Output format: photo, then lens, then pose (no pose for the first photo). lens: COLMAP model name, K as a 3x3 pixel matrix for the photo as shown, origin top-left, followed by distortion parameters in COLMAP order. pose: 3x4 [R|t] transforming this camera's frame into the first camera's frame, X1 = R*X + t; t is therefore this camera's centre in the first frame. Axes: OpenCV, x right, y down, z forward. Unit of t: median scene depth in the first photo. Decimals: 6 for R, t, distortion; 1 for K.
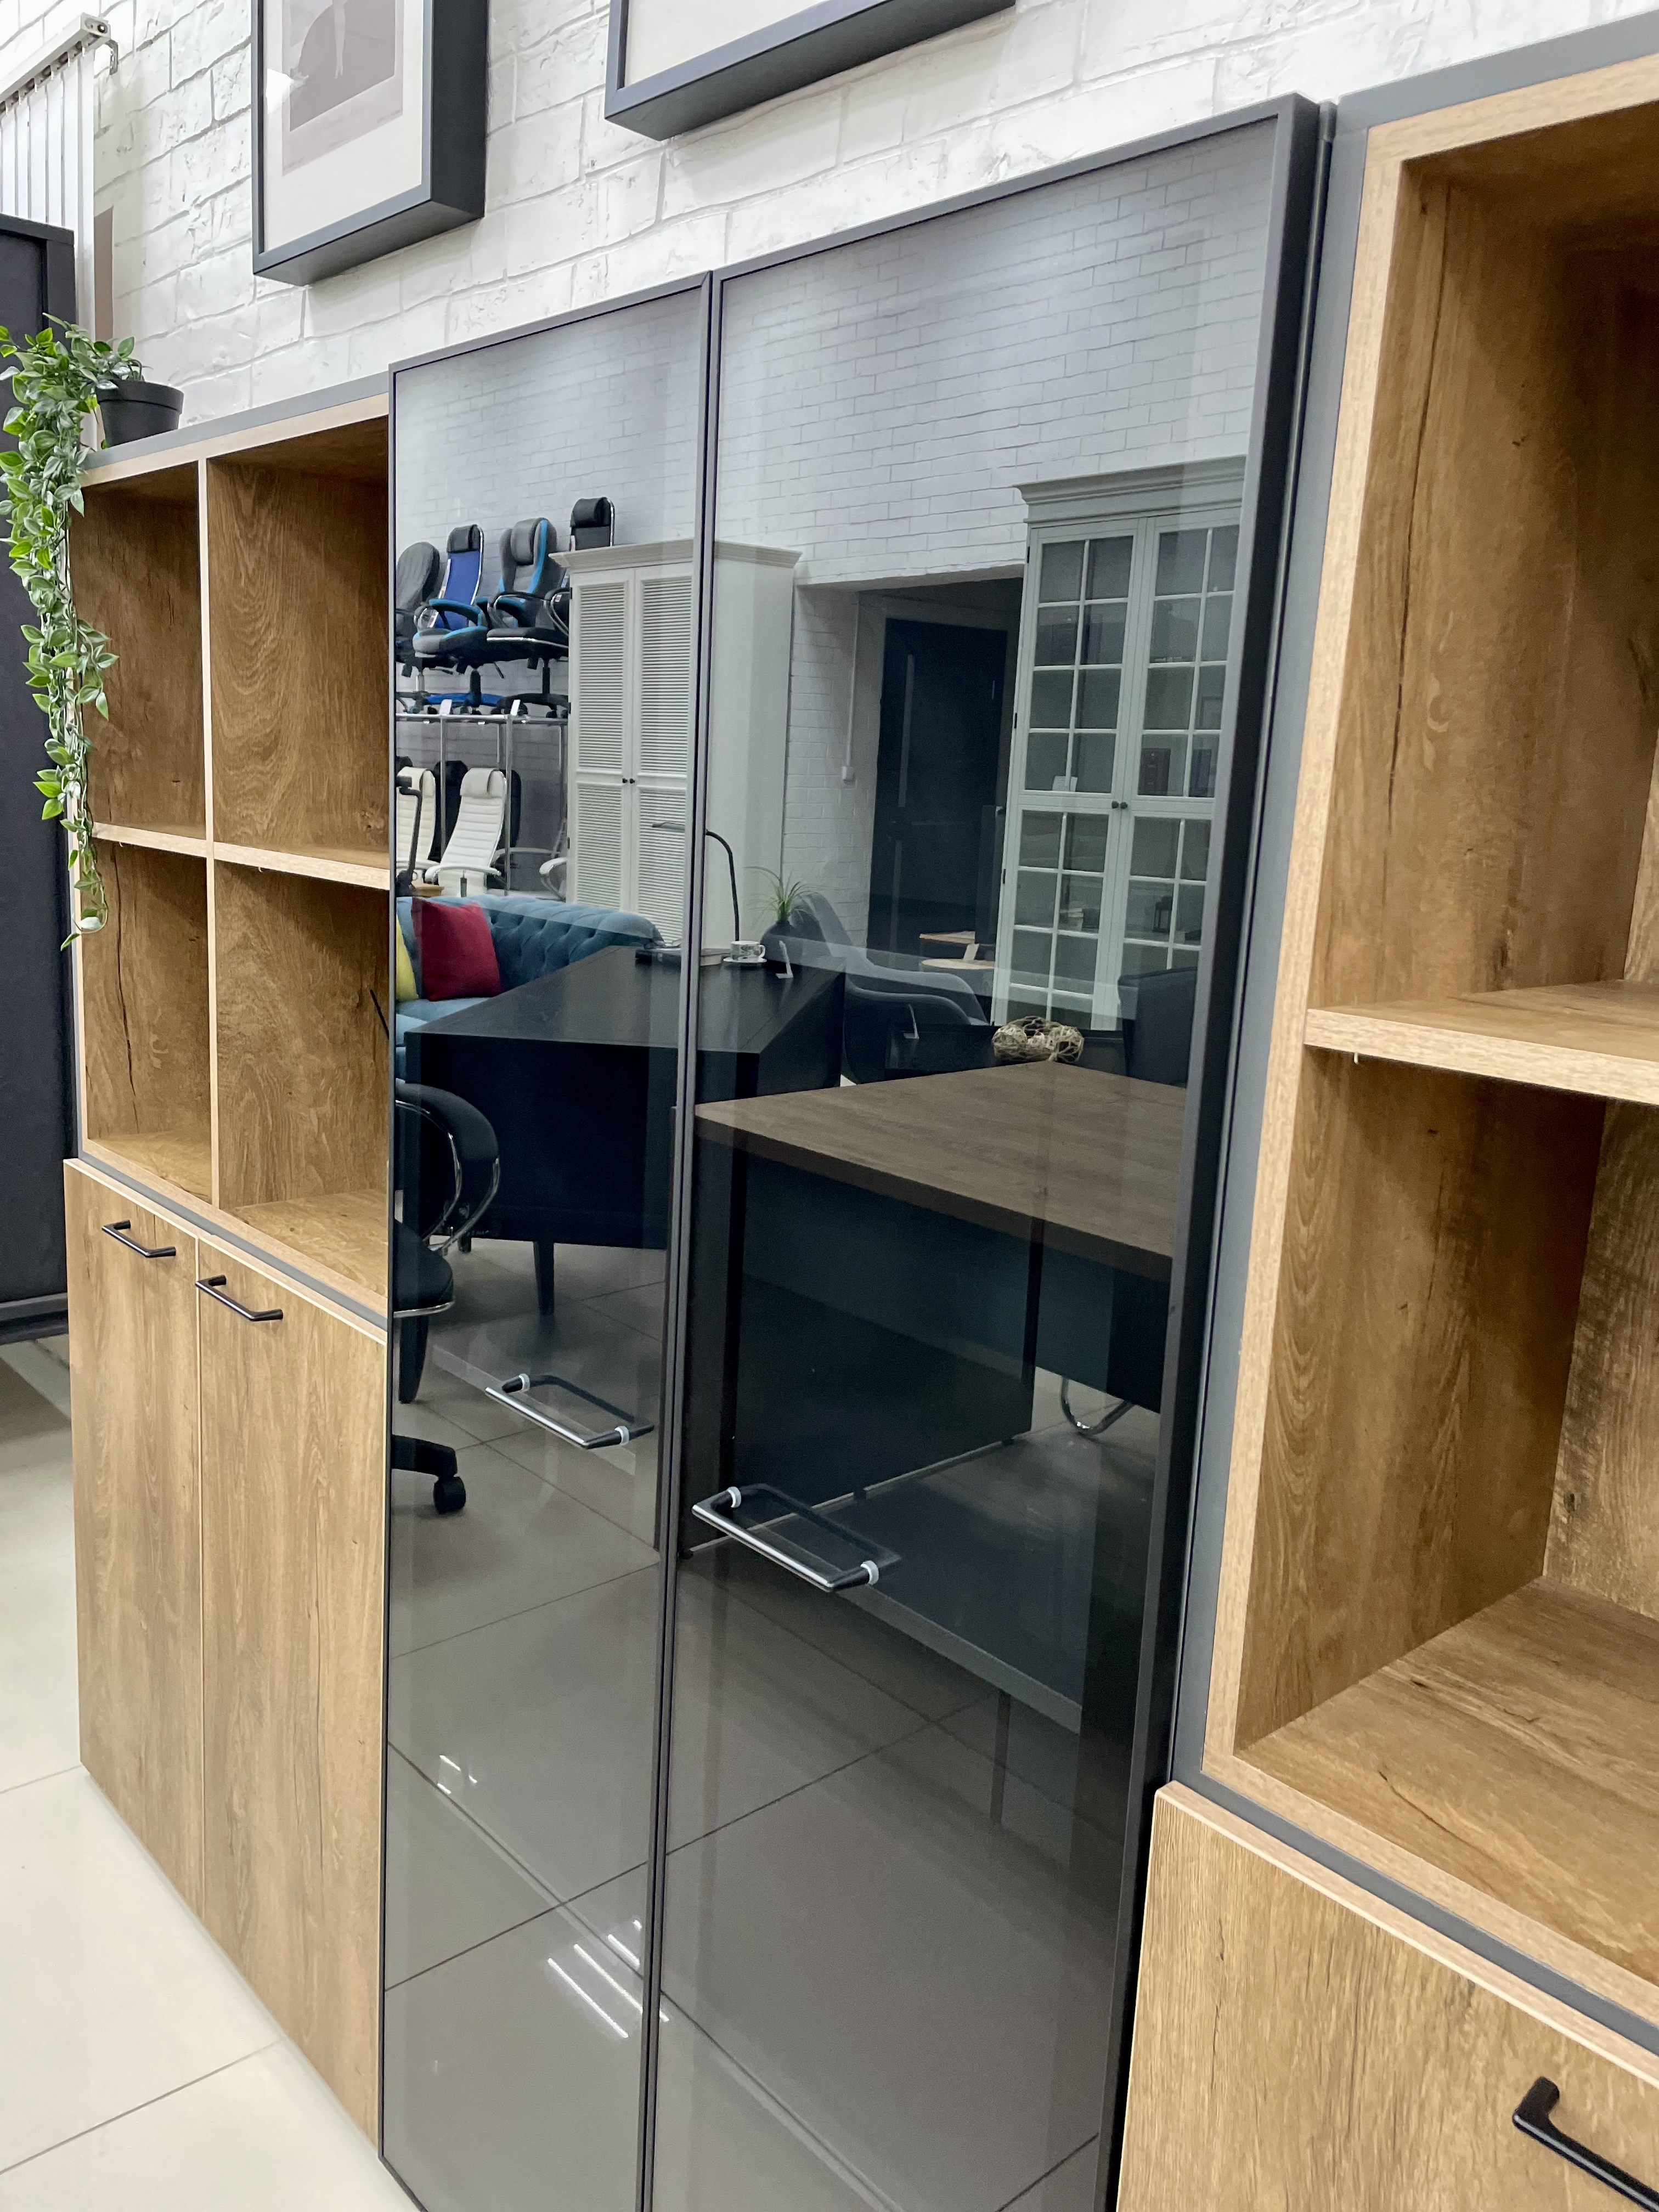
lens RADIAL K [[1699.0, 0, 804.0], [0, 1699.0, 1079.5], [0, 0, 1]] dist [0.087012, -0.115806]
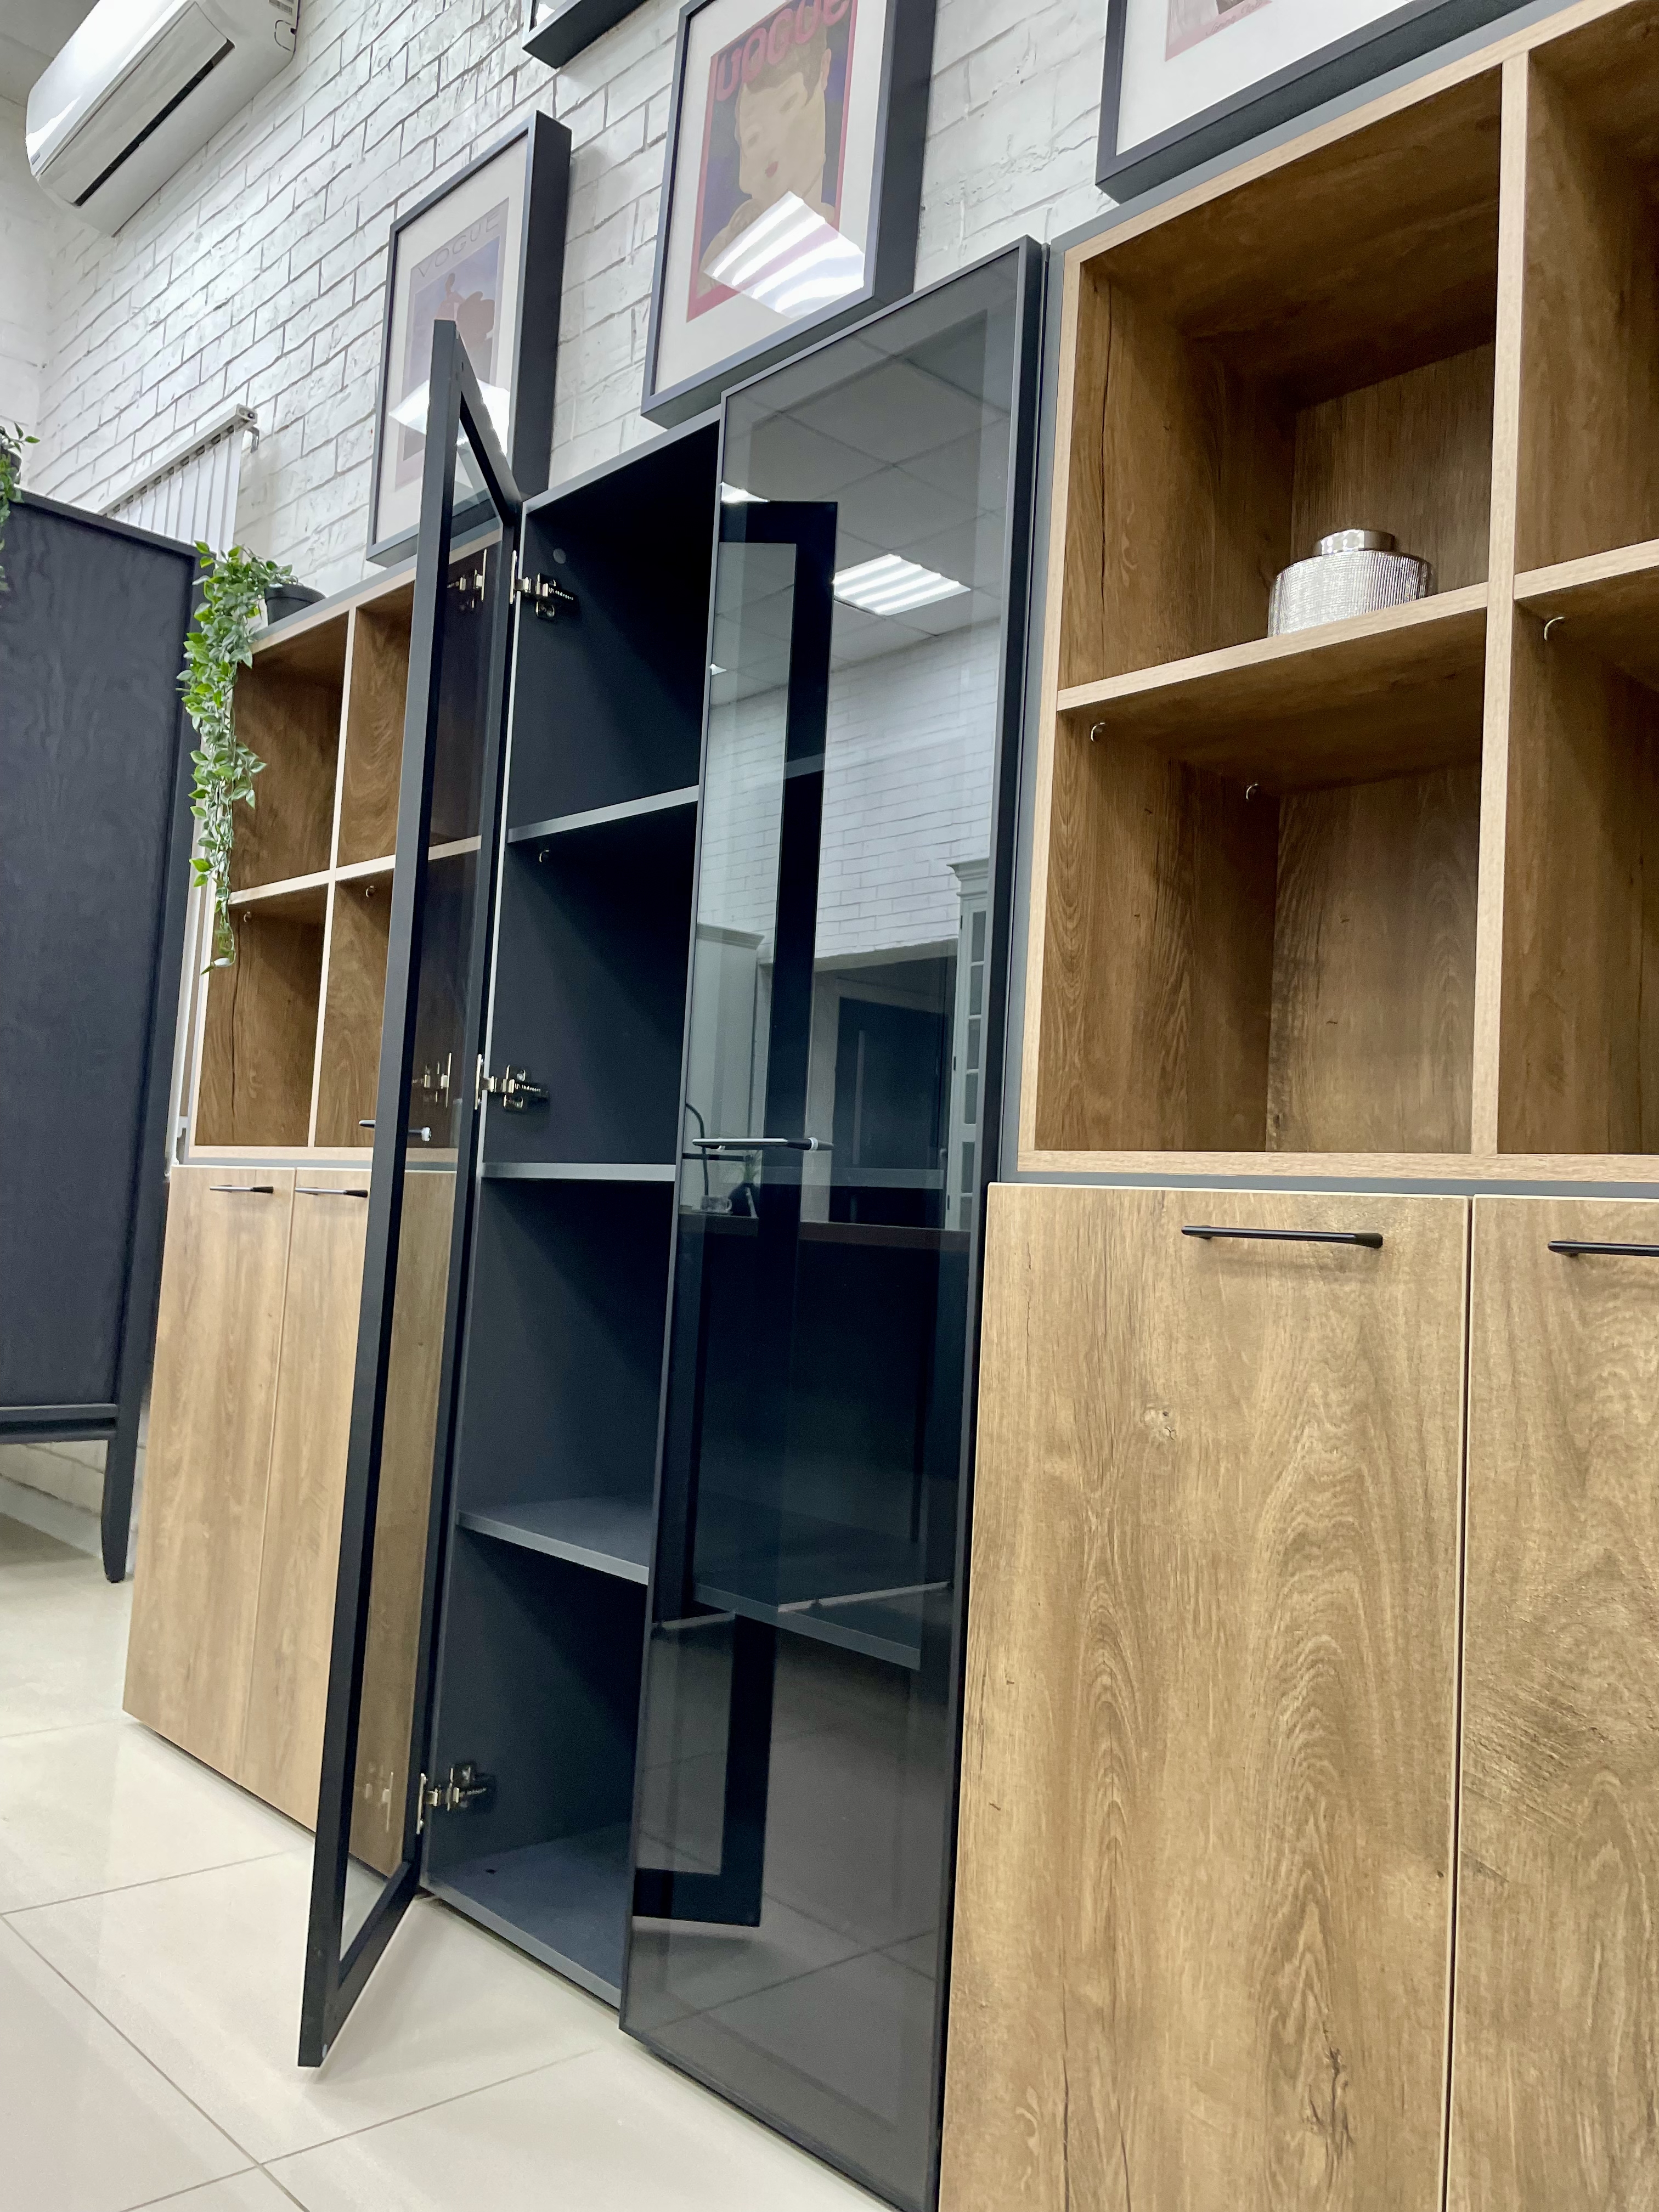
lens RADIAL K [[1699.0, 0, 804.0], [0, 1699.0, 1079.5], [0, 0, 1]] dist [0.087012, -0.115806]
pose [[0.999708, 0.010544, 0.021726, -0.000804], [-0.004551, 0.965790, -0.259284, 0.324286], [-0.023717, 0.259110, 0.965557, -0.239252]]
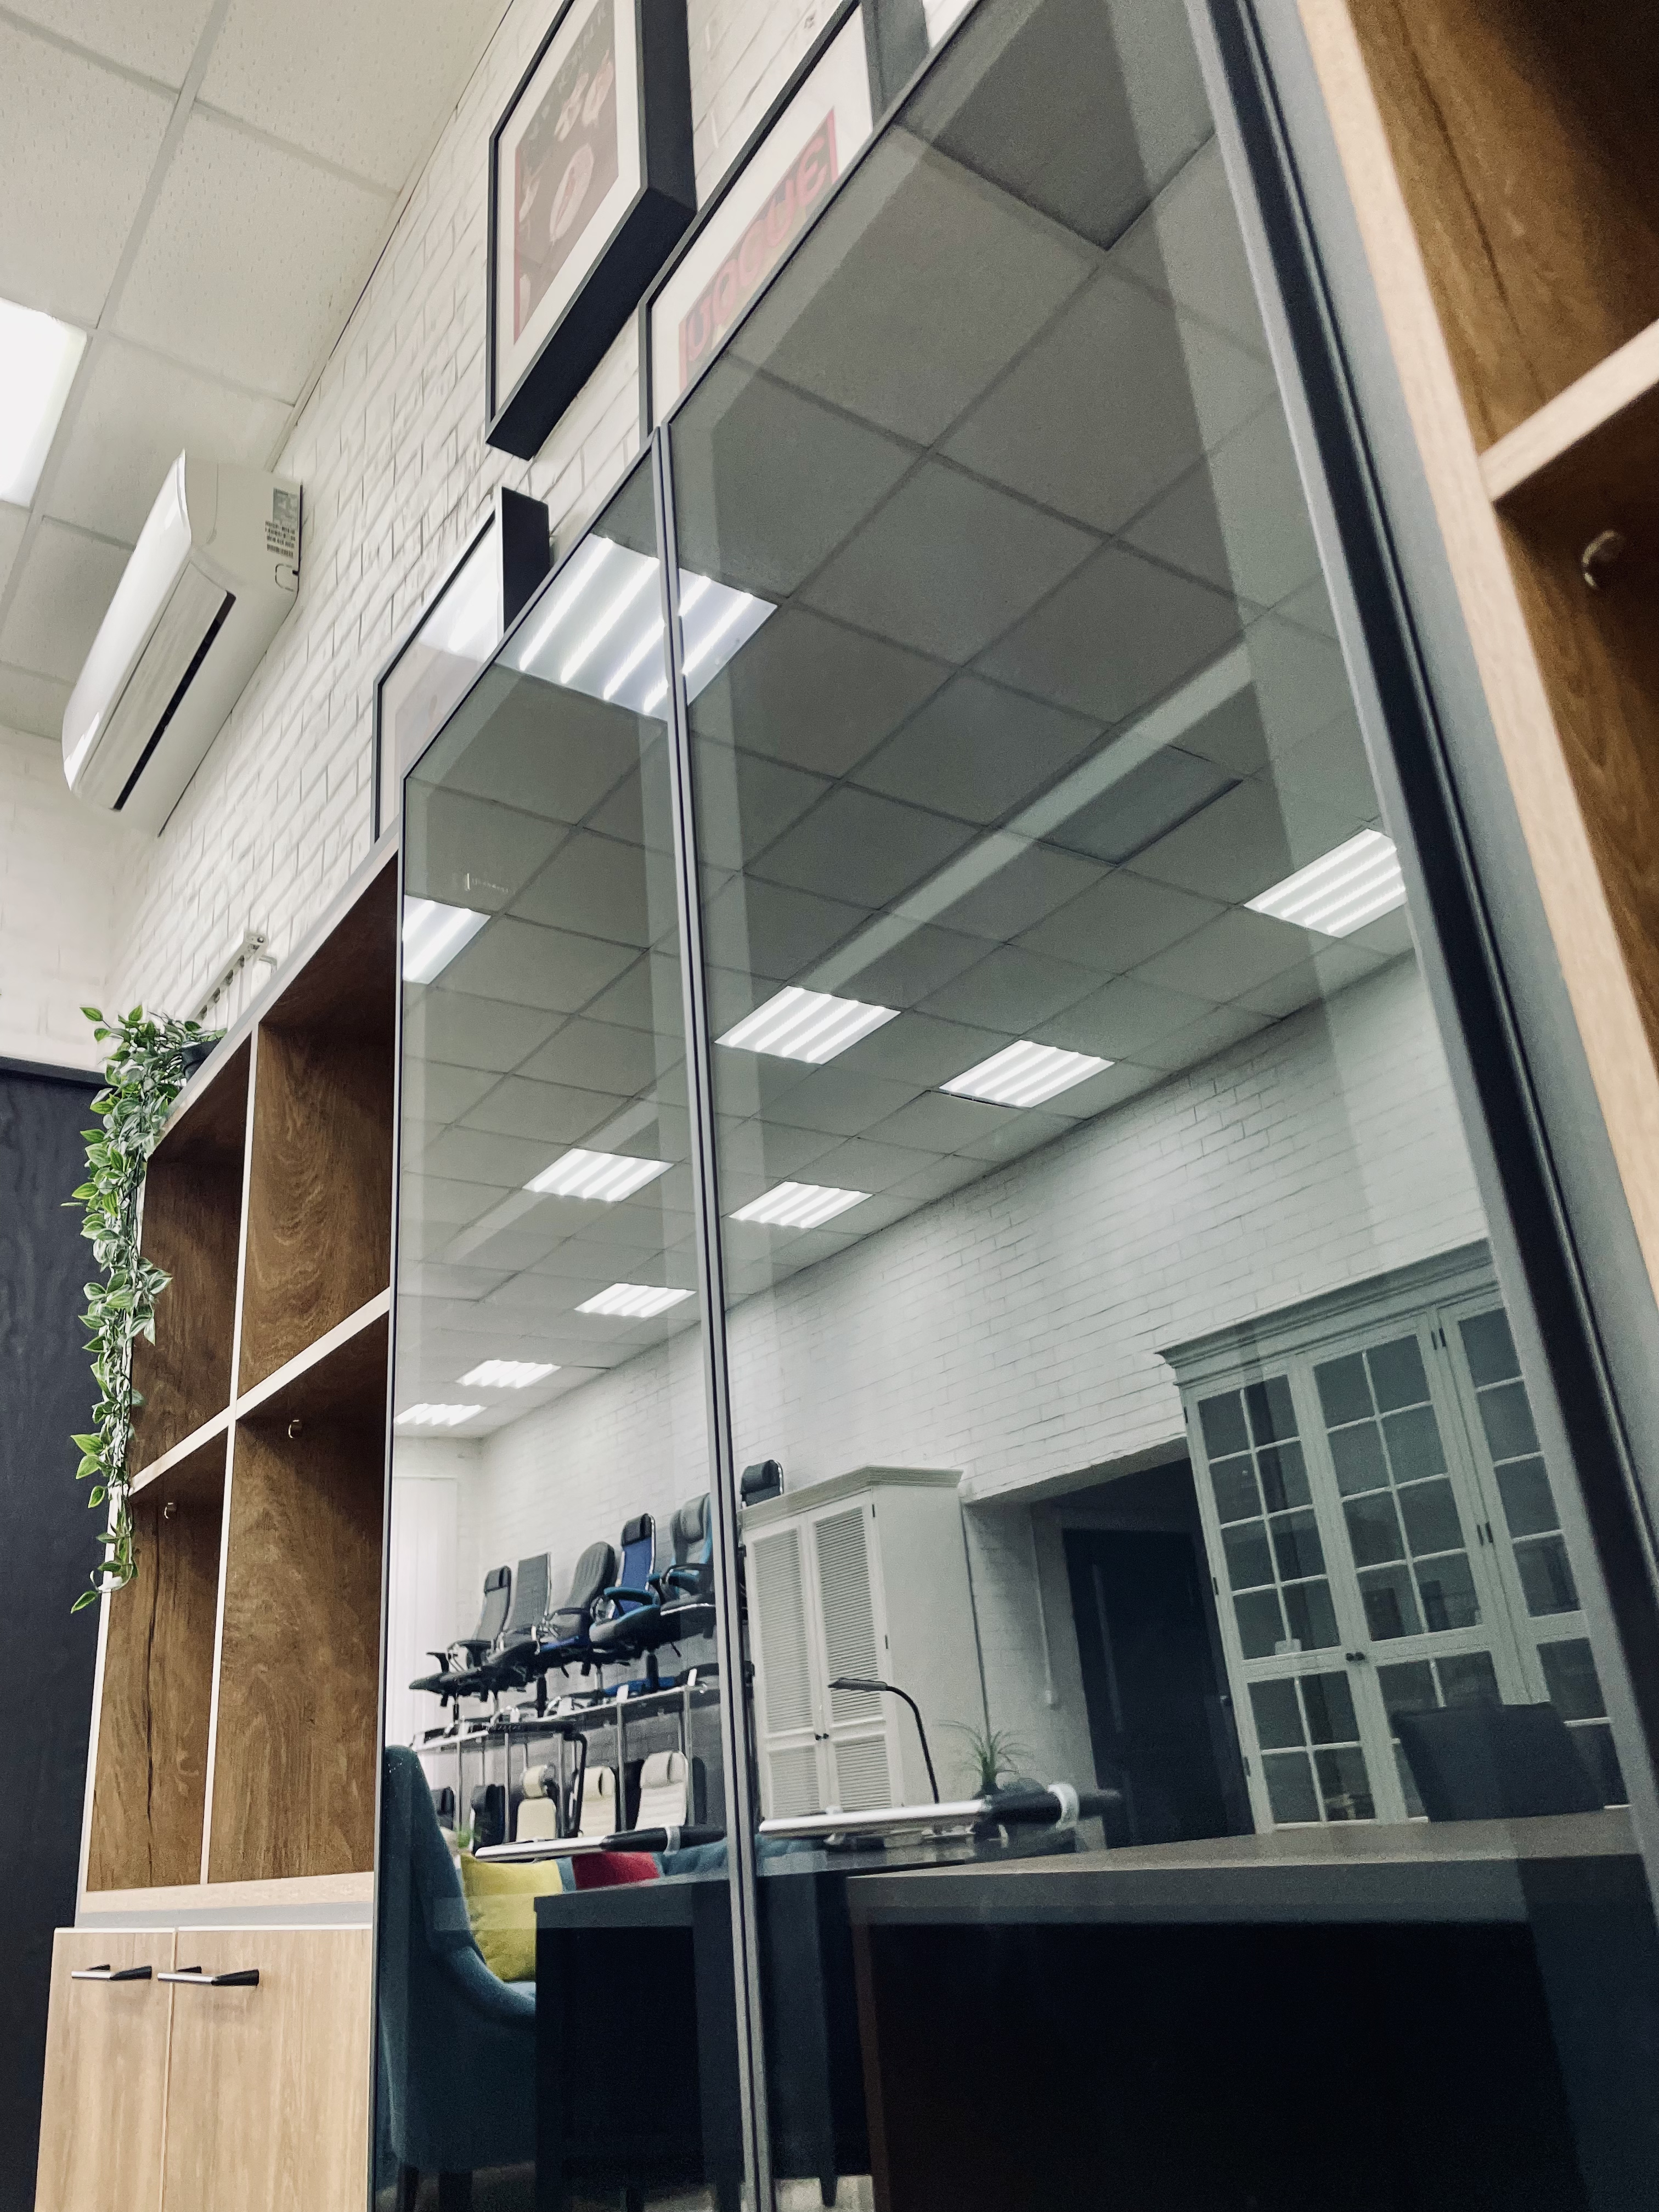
lens RADIAL K [[1687.0, 0, 787.2], [0, 1687.0, 1094.2], [0, 0, 1]] dist [0.071796, -0.113932]
pose [[0.984433, -0.160948, -0.070627, 0.013093], [0.095222, 0.826130, -0.555376, 0.206189], [0.147733, 0.540005, 0.828595, 0.213699]]
